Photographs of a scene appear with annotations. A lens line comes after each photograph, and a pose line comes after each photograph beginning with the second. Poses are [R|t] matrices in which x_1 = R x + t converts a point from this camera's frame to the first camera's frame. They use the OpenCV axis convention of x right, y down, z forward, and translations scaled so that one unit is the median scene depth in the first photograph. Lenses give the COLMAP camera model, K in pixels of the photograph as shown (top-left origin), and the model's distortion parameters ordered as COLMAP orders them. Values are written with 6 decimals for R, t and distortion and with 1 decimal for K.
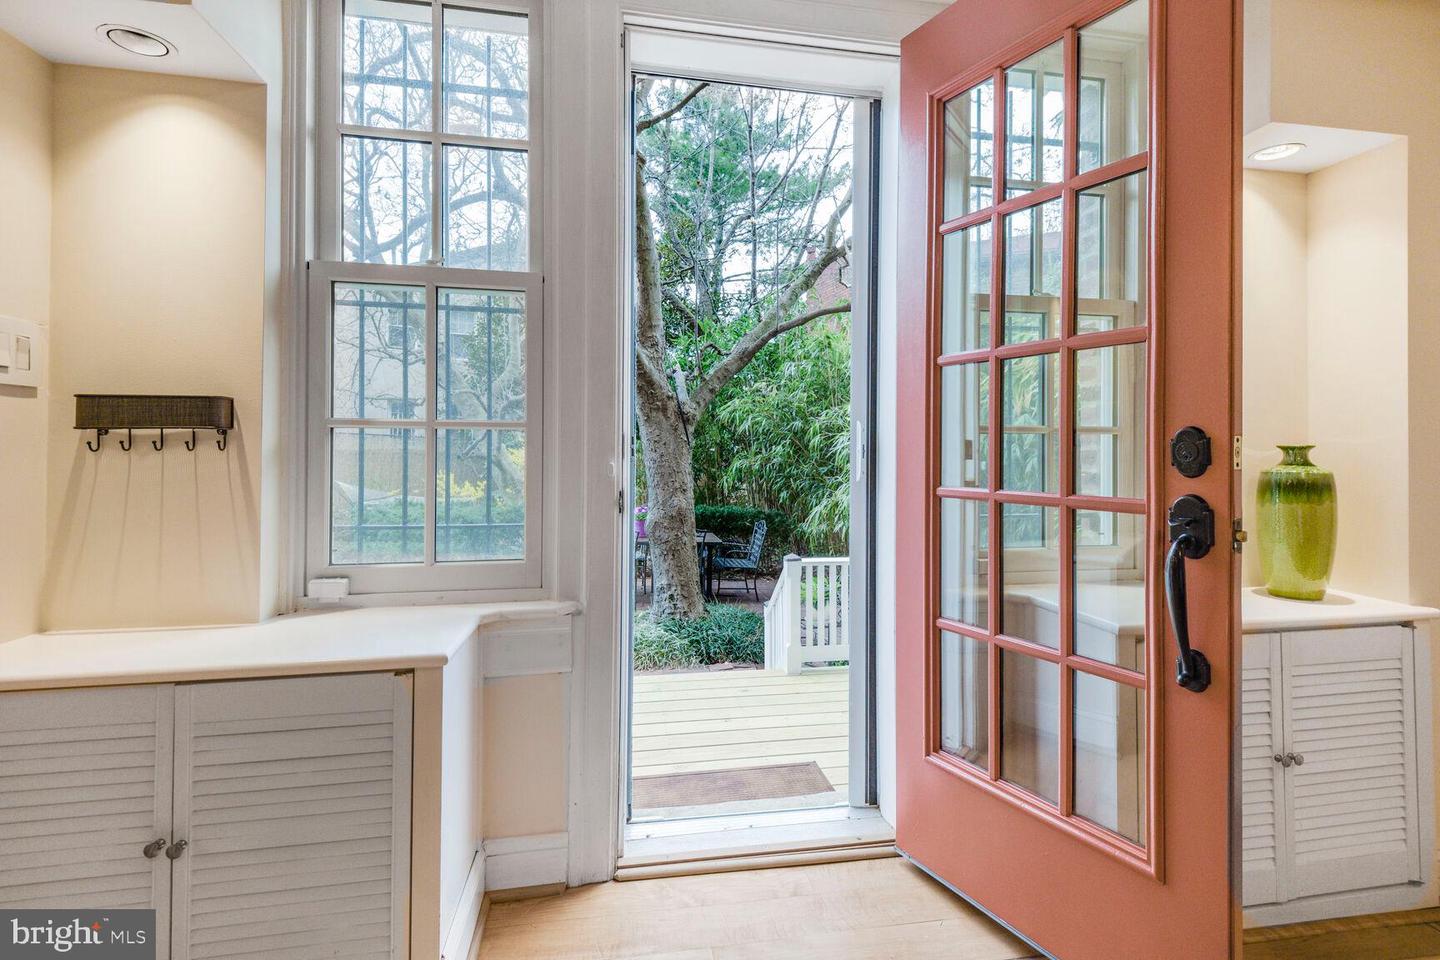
lens RADIAL K [[669.5, 0, 713.7], [0, 669.5, 473.9], [0, 0, 1]] dist [-0.037288, -0.007028]
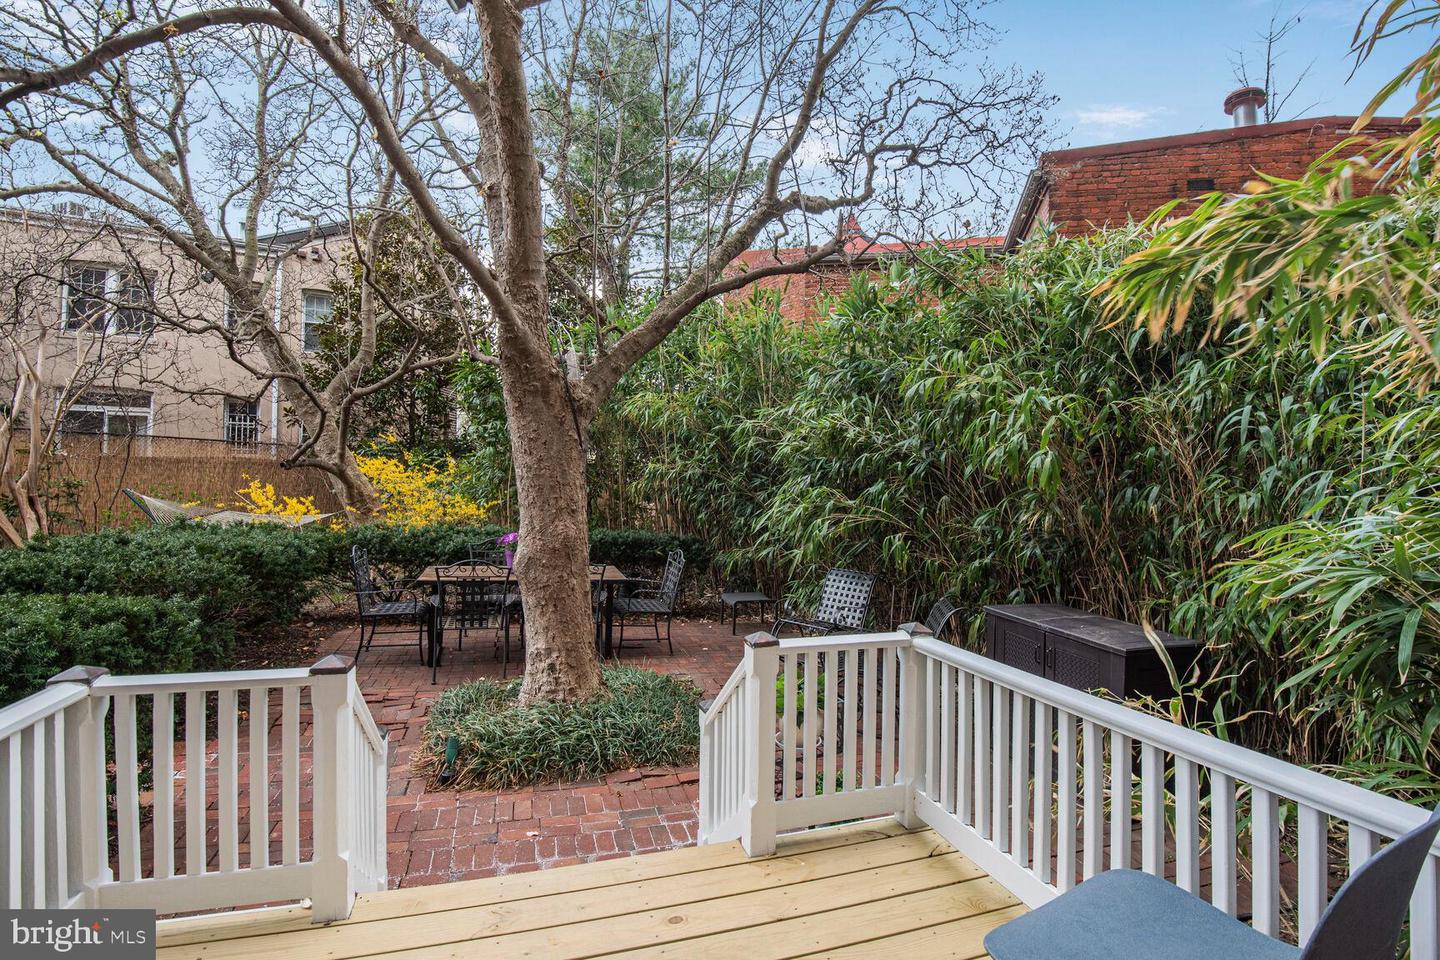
lens RADIAL K [[669.5, 0, 714.5], [0, 669.5, 466.2], [0, 0, 1]] dist [-0.037288, -0.007028]
pose [[0.989448, 0.014257, 0.144182, 0.000382], [-0.008571, 0.999164, -0.039977, 0.003443], [-0.144632, 0.038319, 0.988743, 0.210765]]
